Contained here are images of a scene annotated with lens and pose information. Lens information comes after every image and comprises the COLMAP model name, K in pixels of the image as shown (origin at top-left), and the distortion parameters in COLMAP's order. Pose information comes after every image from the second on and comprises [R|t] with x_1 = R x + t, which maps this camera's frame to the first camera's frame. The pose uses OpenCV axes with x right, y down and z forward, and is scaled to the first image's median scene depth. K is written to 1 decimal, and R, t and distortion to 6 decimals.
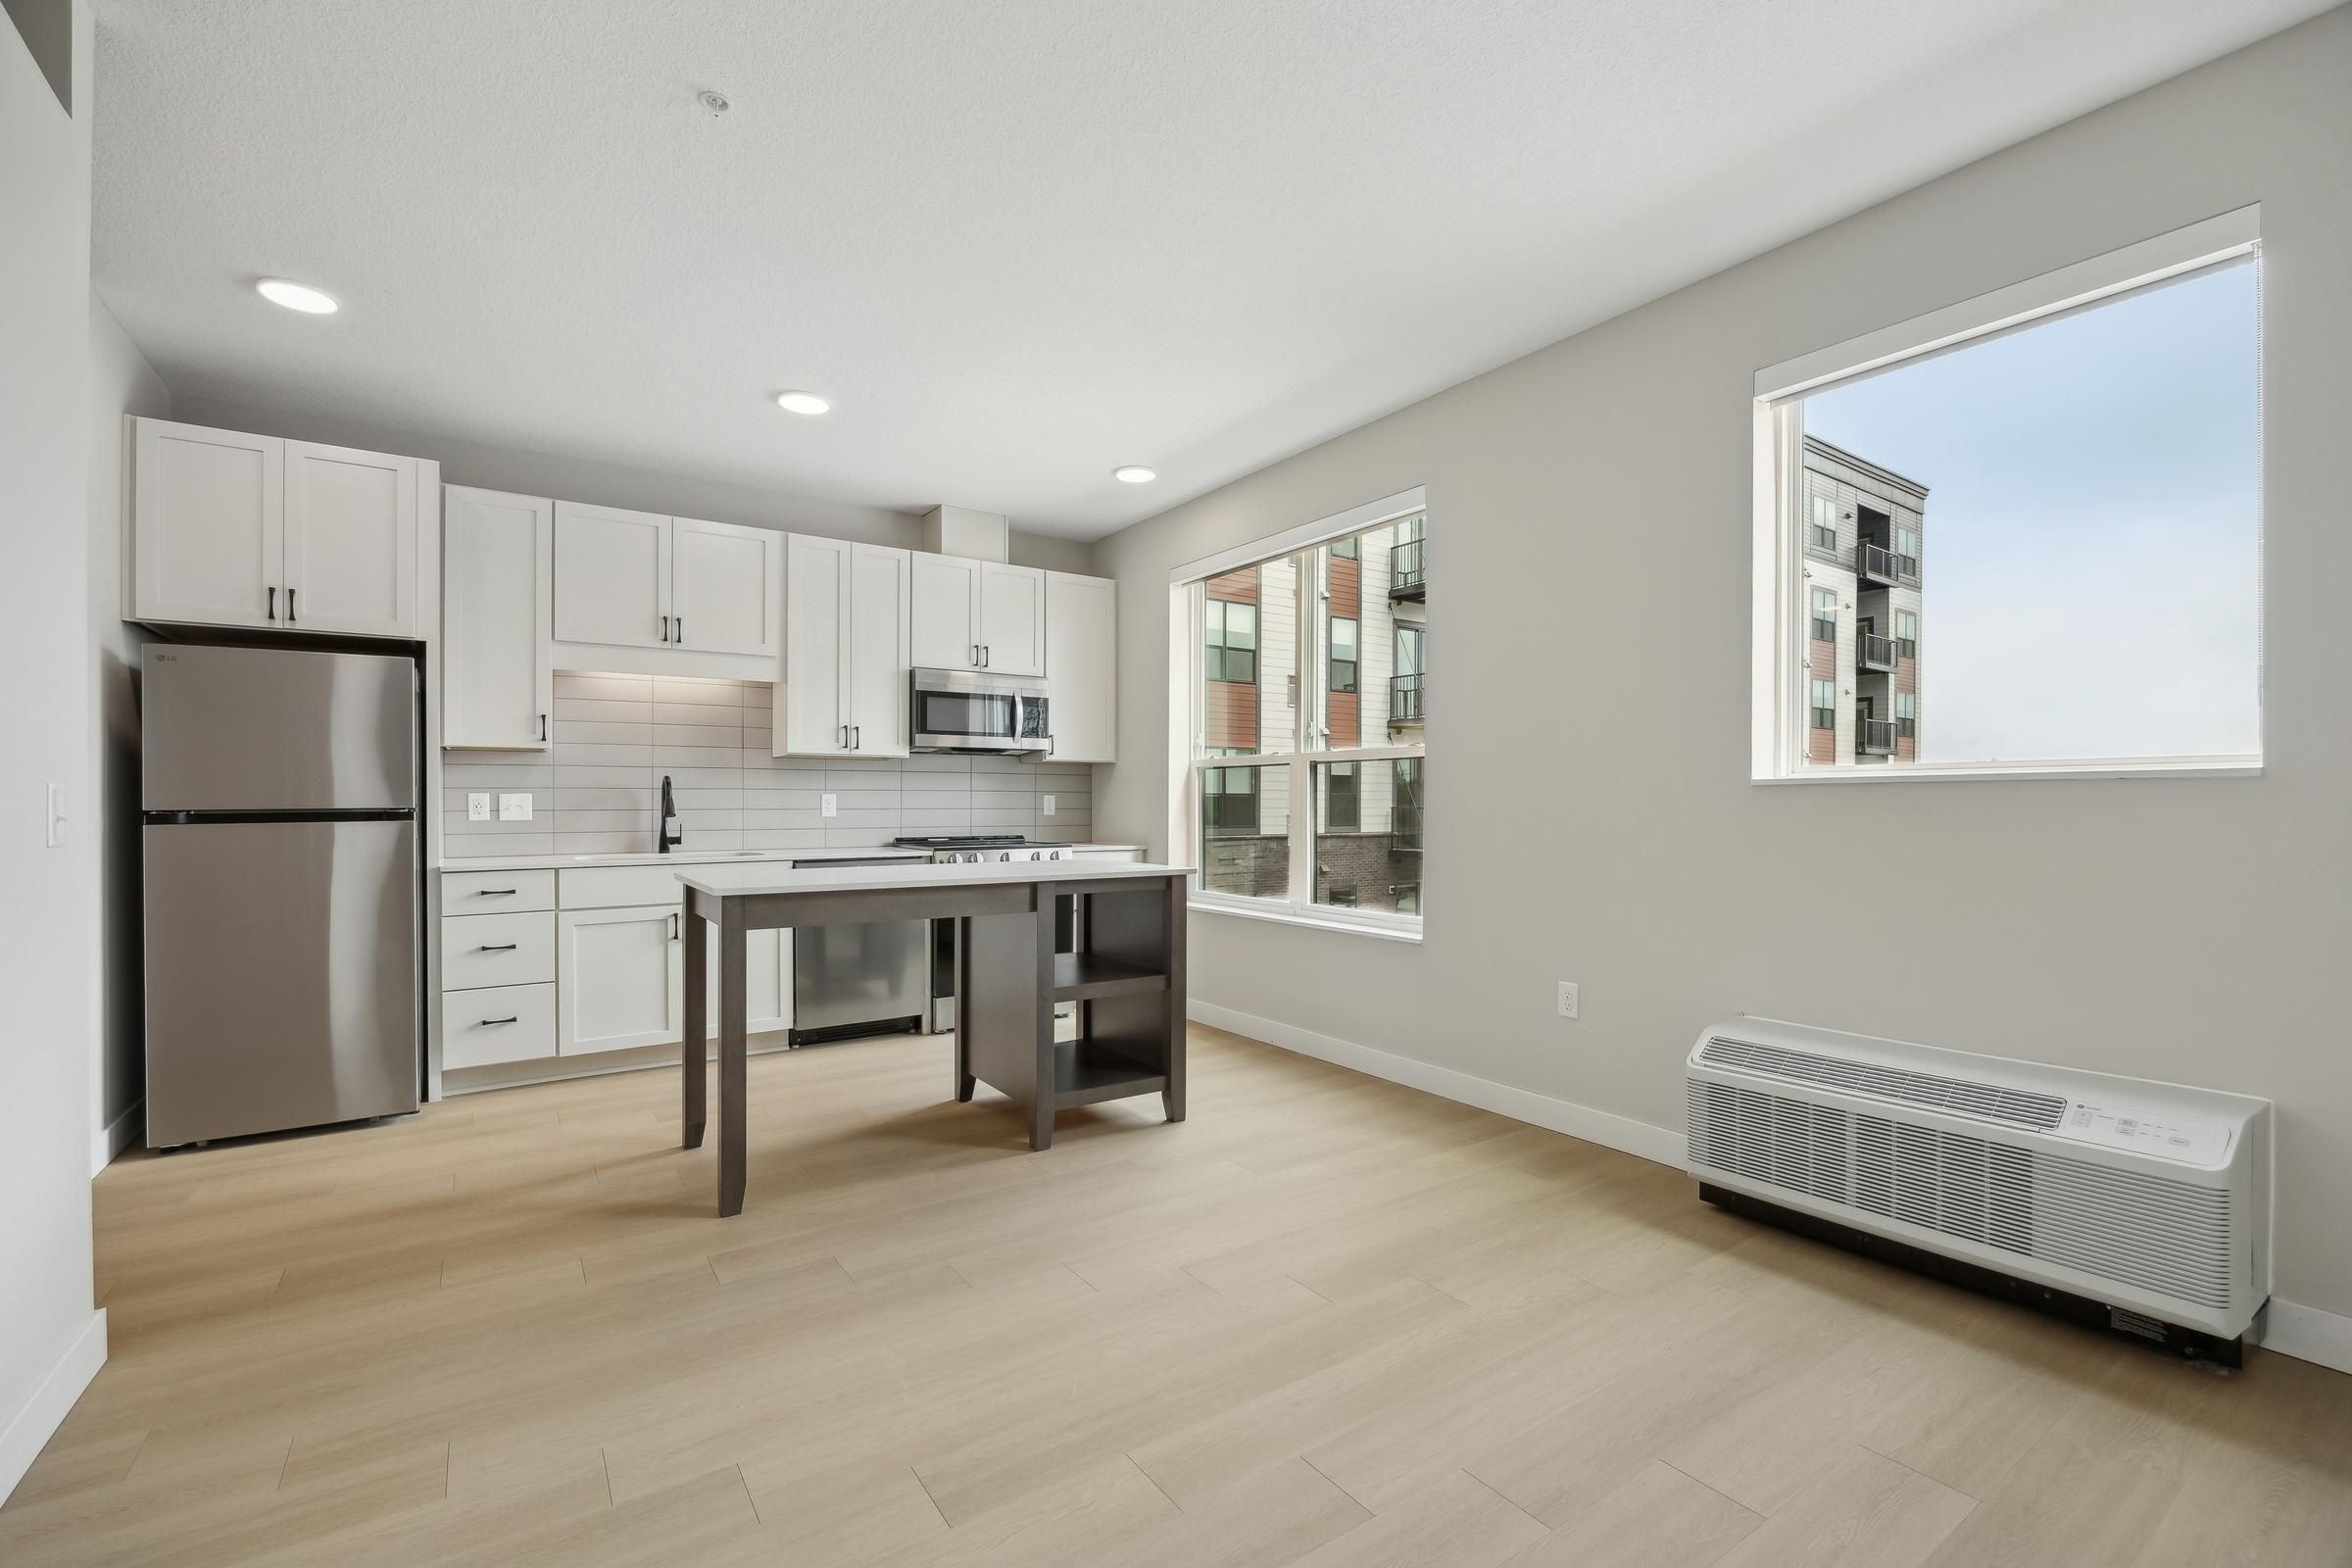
lens RADIAL K [[1038.3, 0, 1165.3], [0, 1038.3, 794.7], [0, 0, 1]] dist [-0.002866, -0.000259]
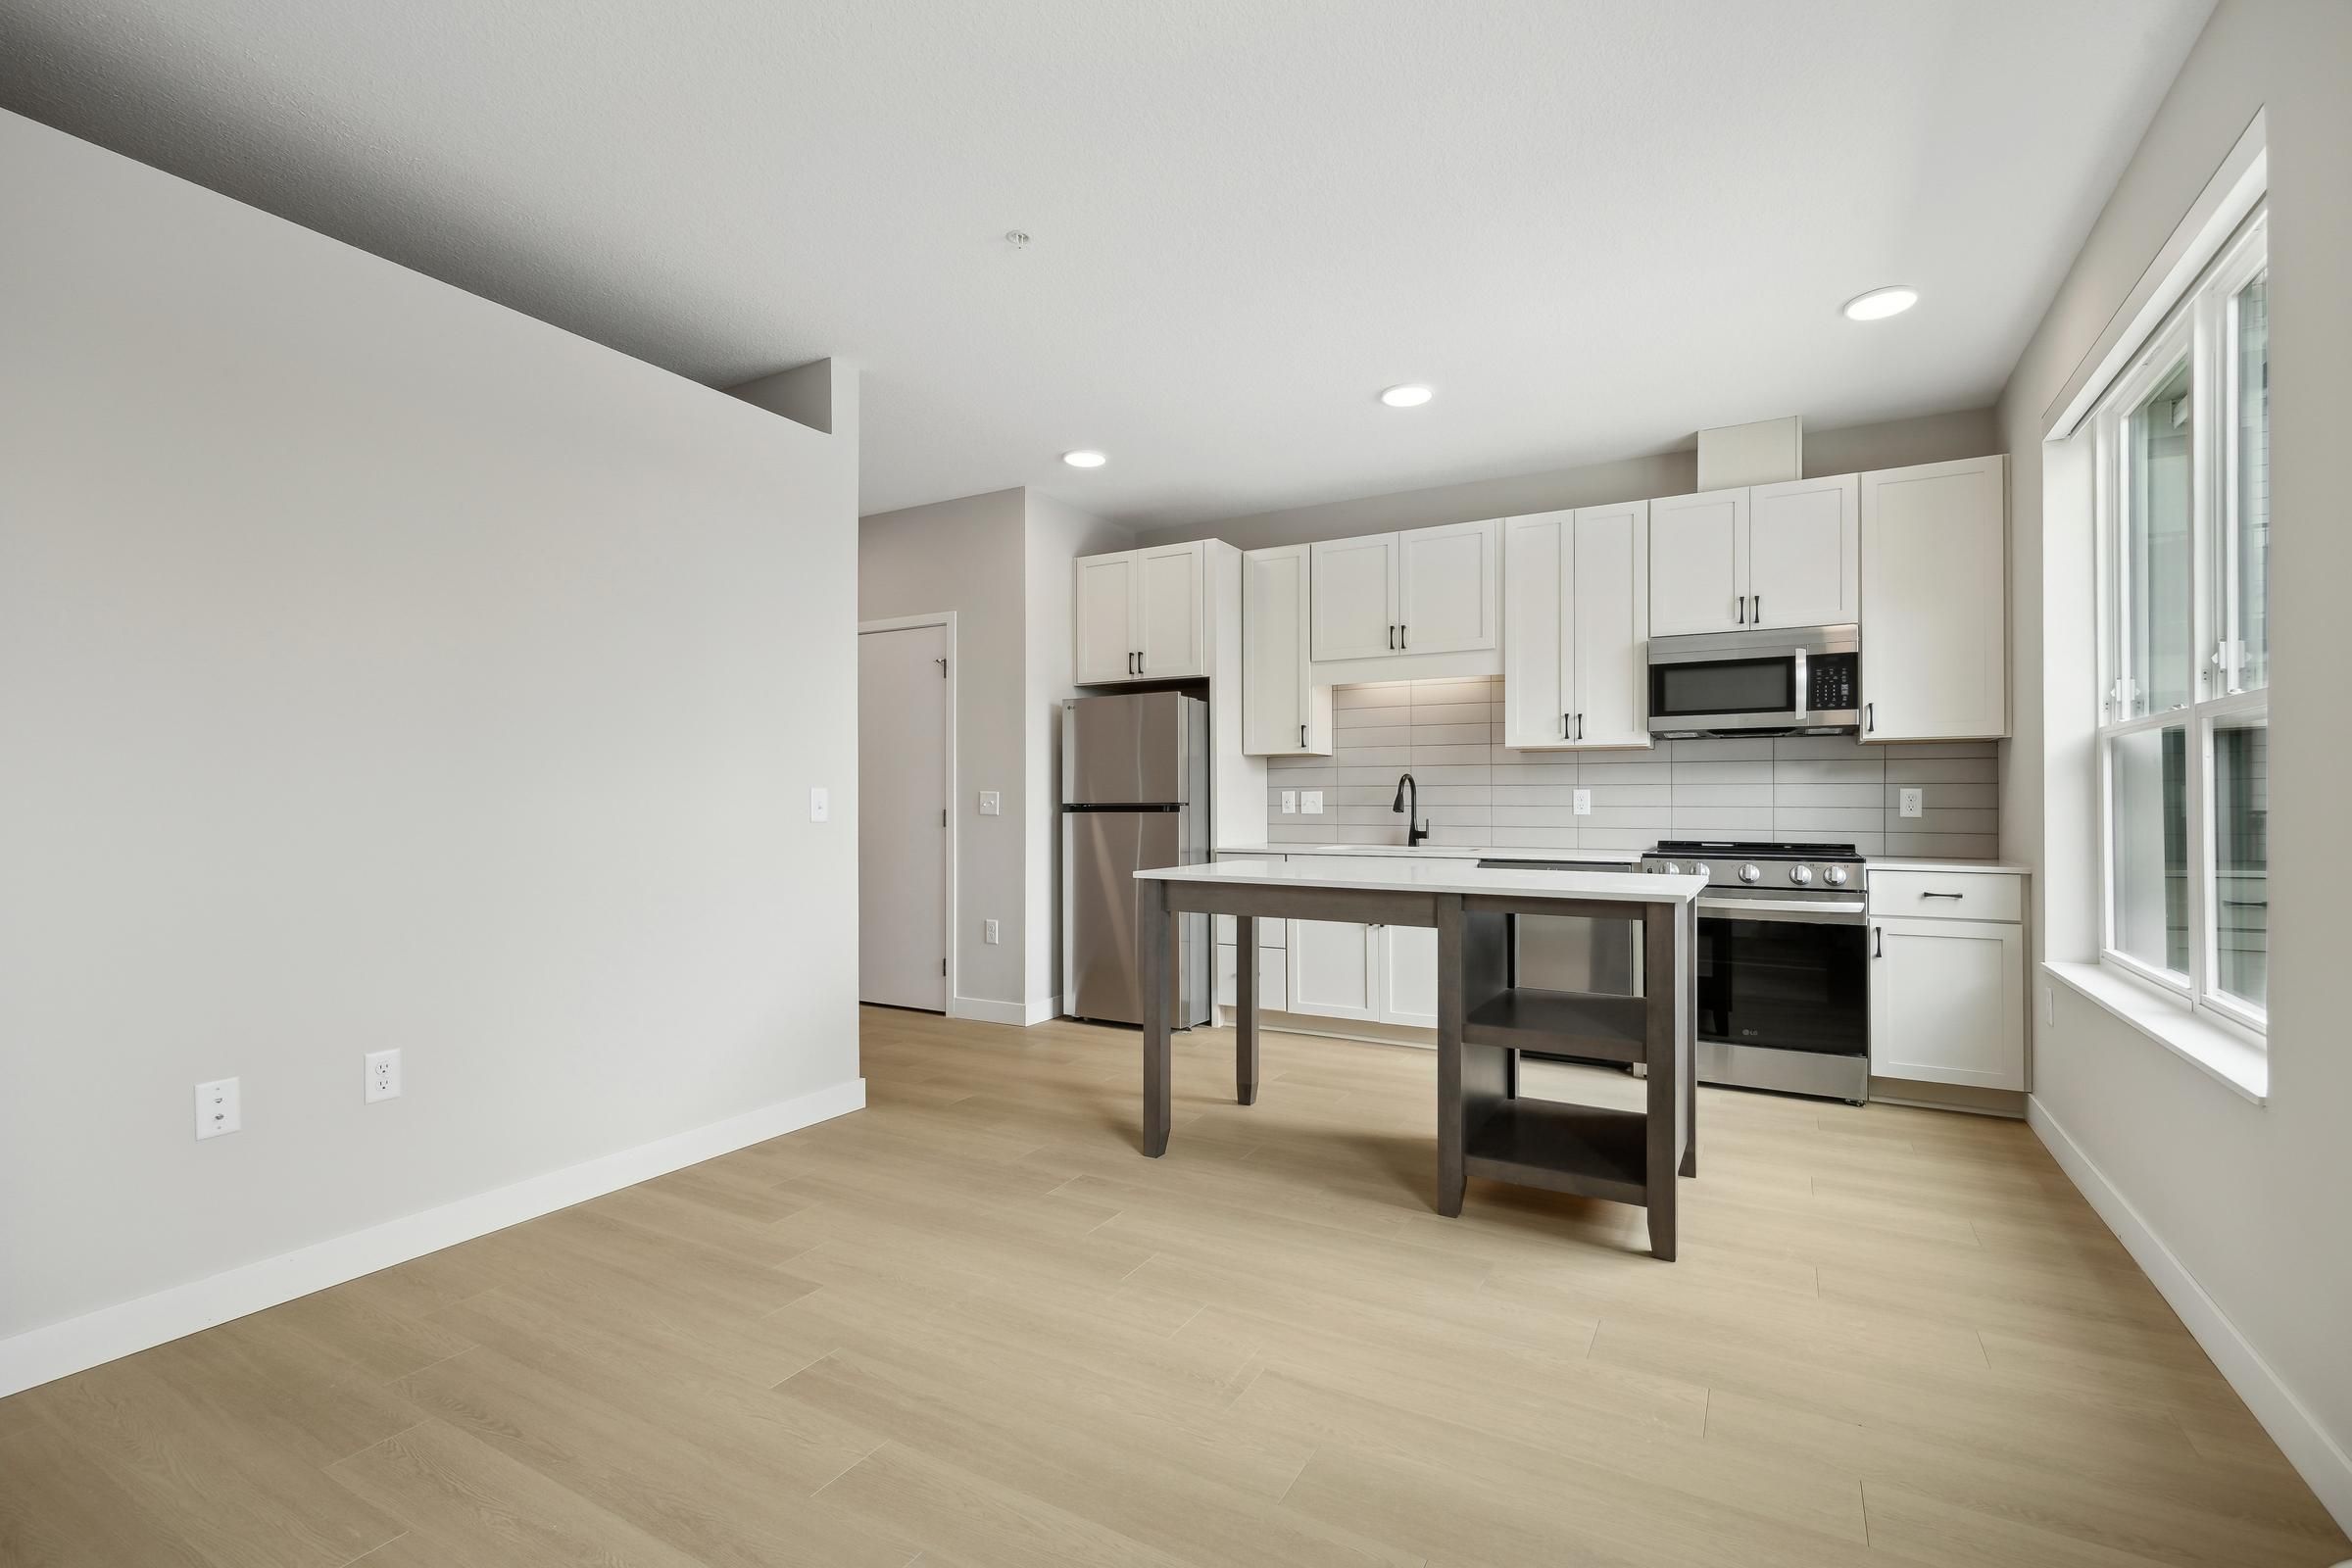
lens RADIAL K [[1058.6, 0, 1176.0], [0, 1058.6, 784.0], [0, 0, 1]] dist [-0.000291, 0.000230]
pose [[0.432411, -0.012893, -0.901584, 0.387563], [0.005668, 0.999917, -0.011581, 0.003330], [0.901659, -0.000103, 0.432449, 0.304330]]
